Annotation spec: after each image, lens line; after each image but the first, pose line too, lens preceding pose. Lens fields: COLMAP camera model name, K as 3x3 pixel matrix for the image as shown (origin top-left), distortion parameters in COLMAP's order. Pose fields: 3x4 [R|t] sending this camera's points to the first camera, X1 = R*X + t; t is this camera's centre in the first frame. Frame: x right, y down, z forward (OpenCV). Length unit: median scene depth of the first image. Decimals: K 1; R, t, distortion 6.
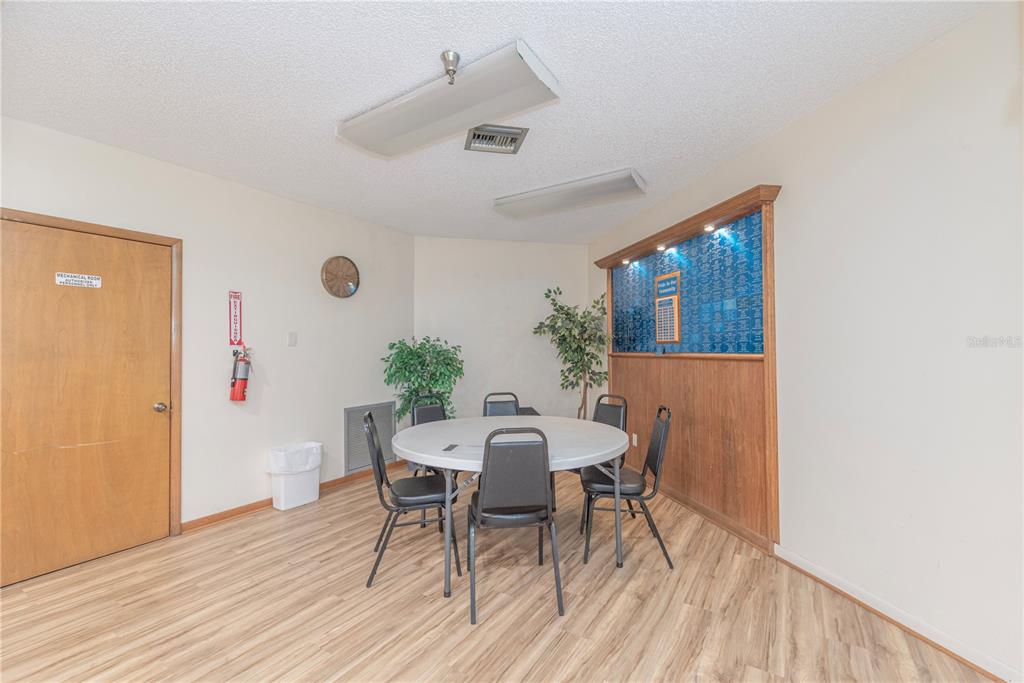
lens RADIAL K [[442.3, 0, 505.8], [0, 442.3, 344.3], [0, 0, 1]] dist [-0.003506, -0.000674]
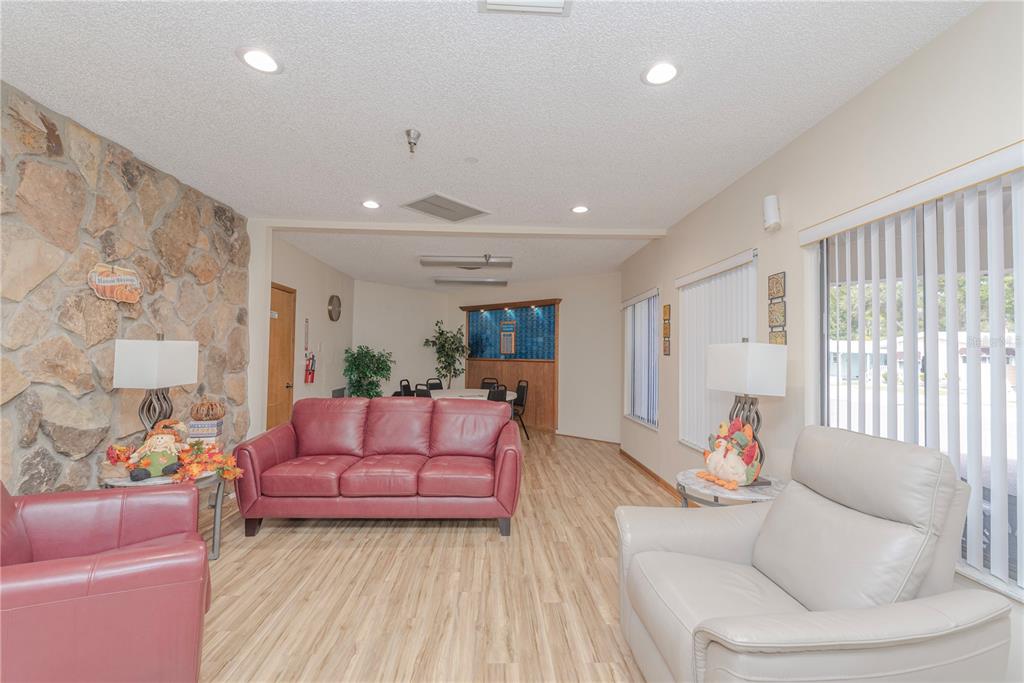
lens RADIAL K [[442.3, 0, 513.8], [0, 442.3, 342.2], [0, 0, 1]] dist [-0.003506, -0.000674]
pose [[0.813296, 0.037121, 0.580665, -0.704633], [-0.027657, 0.999301, -0.025146, -0.005932], [-0.581192, 0.004392, 0.813754, -0.623935]]
